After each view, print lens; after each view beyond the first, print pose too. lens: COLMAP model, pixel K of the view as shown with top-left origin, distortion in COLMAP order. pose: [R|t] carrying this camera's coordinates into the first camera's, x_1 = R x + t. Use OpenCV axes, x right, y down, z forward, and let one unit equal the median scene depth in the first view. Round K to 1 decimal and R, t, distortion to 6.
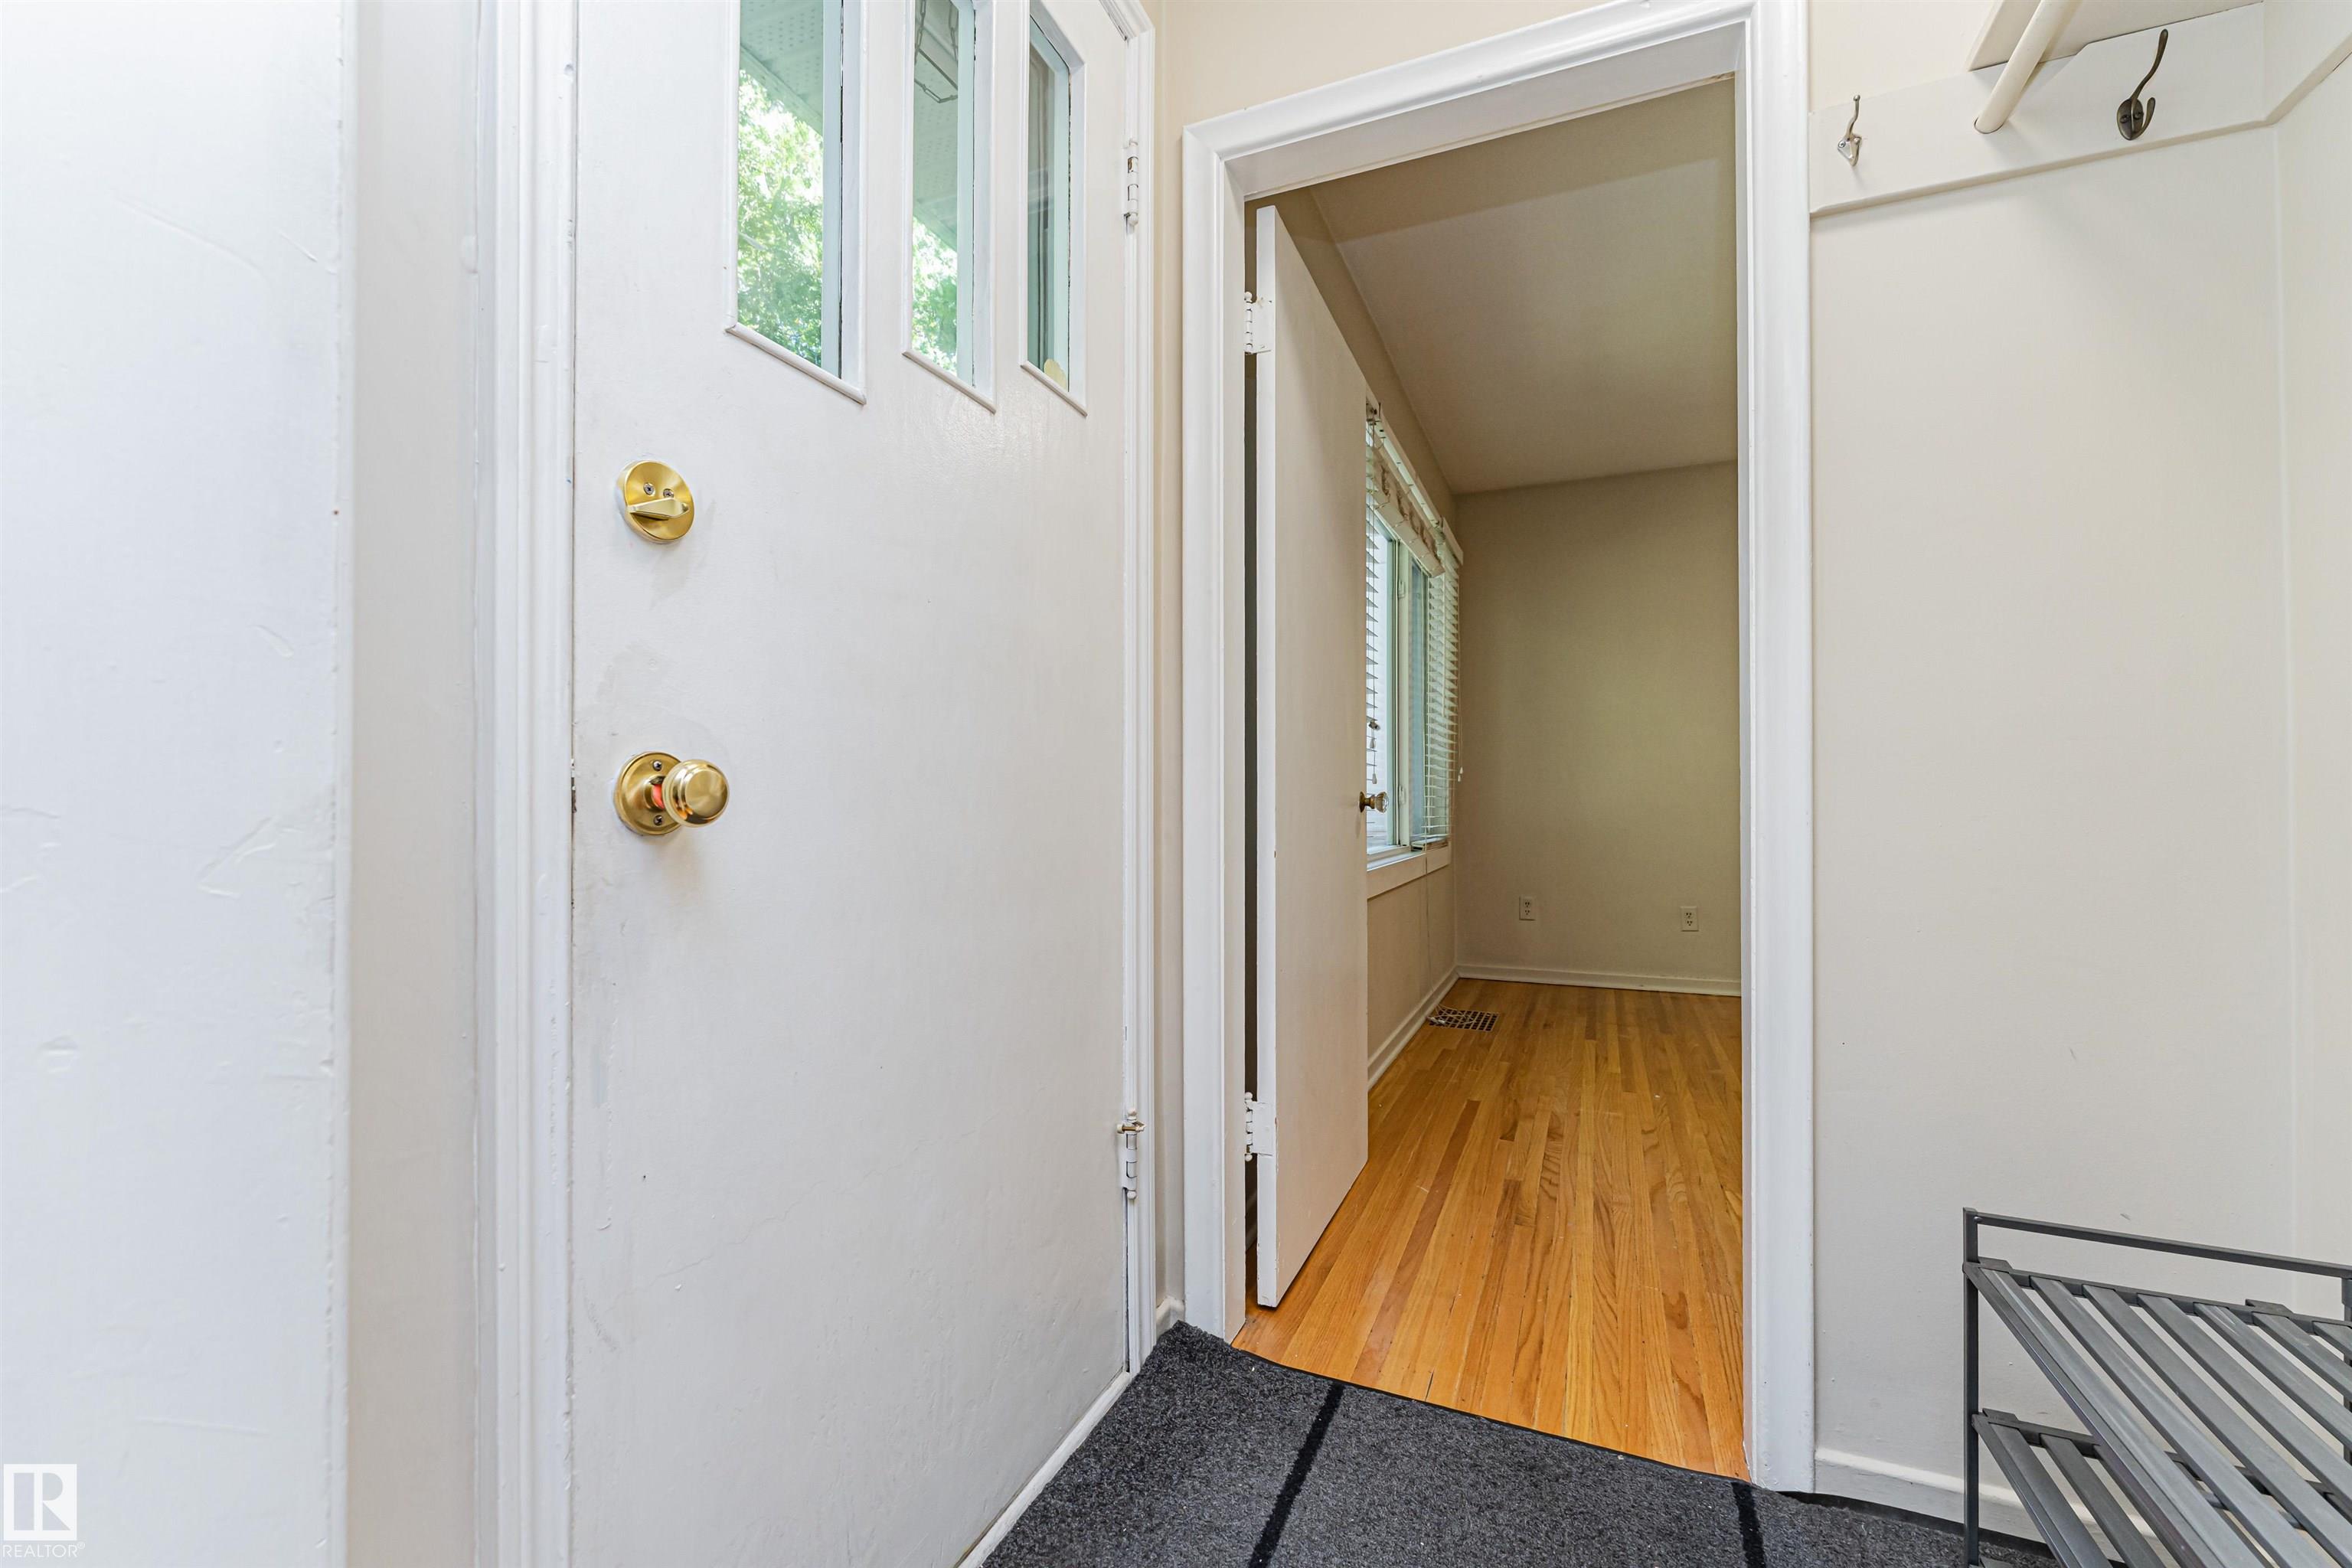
lens RADIAL K [[960.0, 0, 1180.8], [0, 960.0, 783.0], [0, 0, 1]] dist [-0.001781, -0.000530]
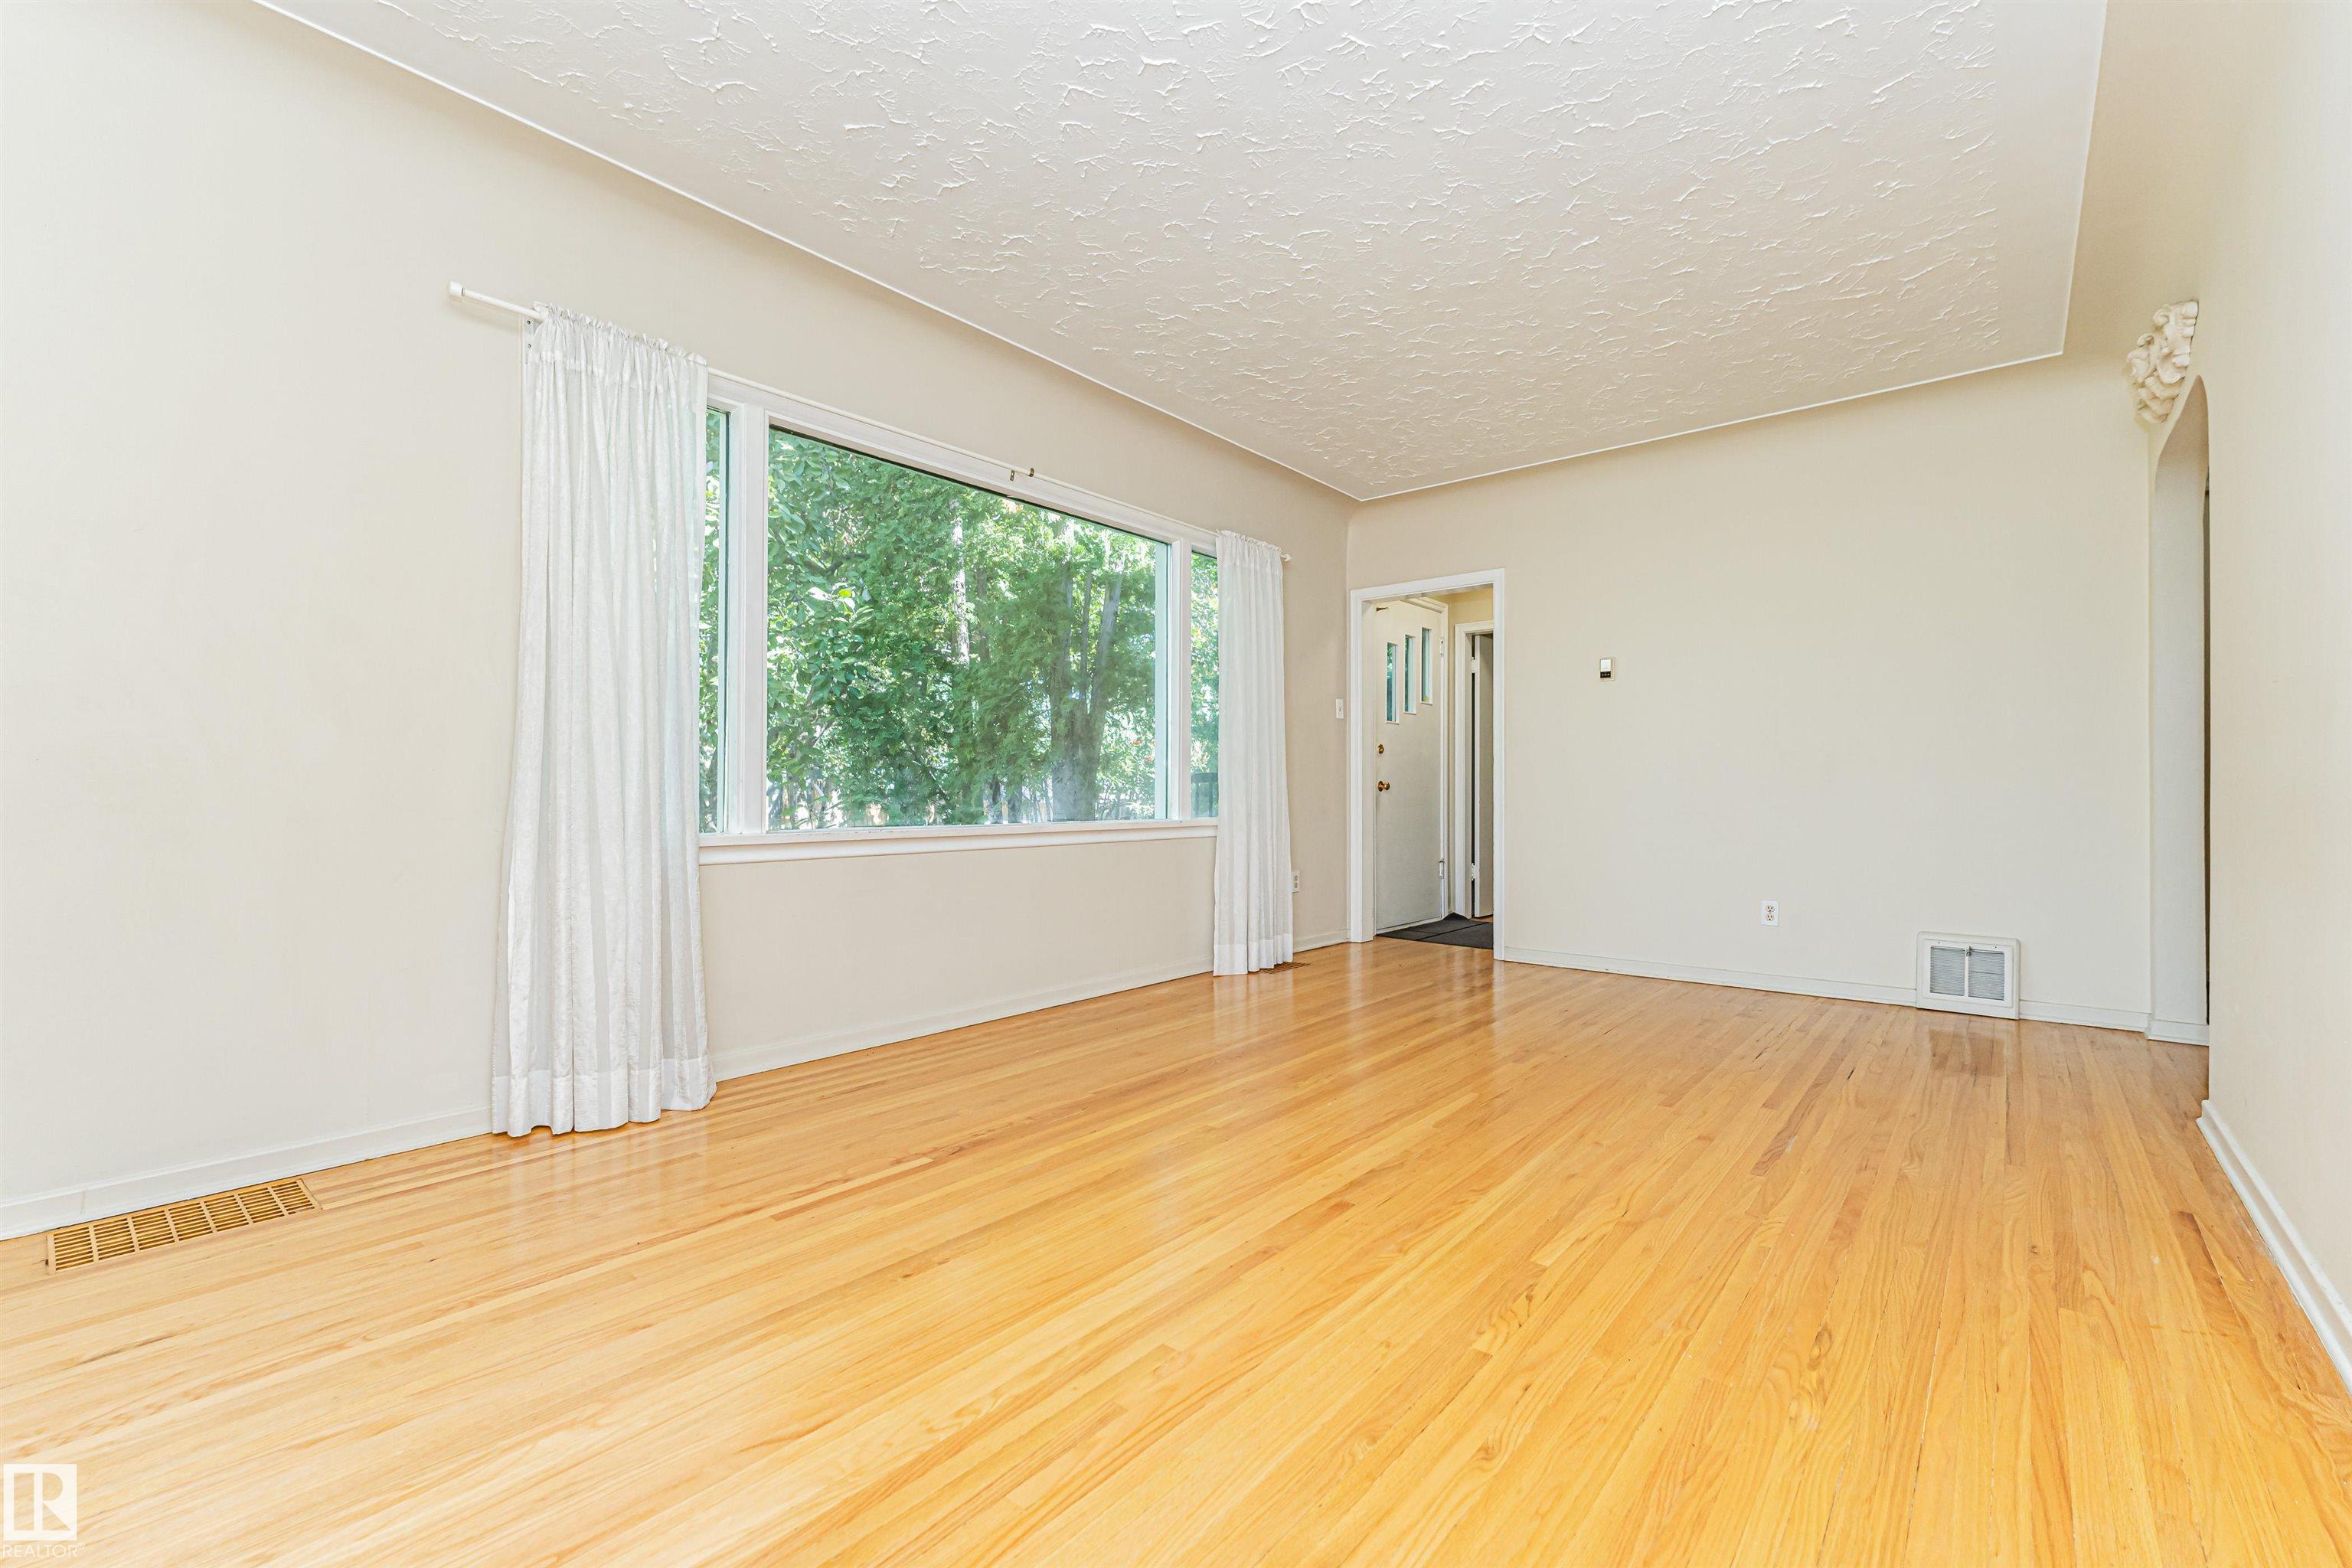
lens RADIAL K [[960.0, 0, 1184.4], [0, 960.0, 796.6], [0, 0, 1]] dist [-0.001781, -0.000530]
pose [[0.957459, -0.003195, -0.288552, 0.084790], [0.003756, 0.999992, 0.001391, 0.042901], [0.288546, -0.002415, 0.957463, -3.474870]]
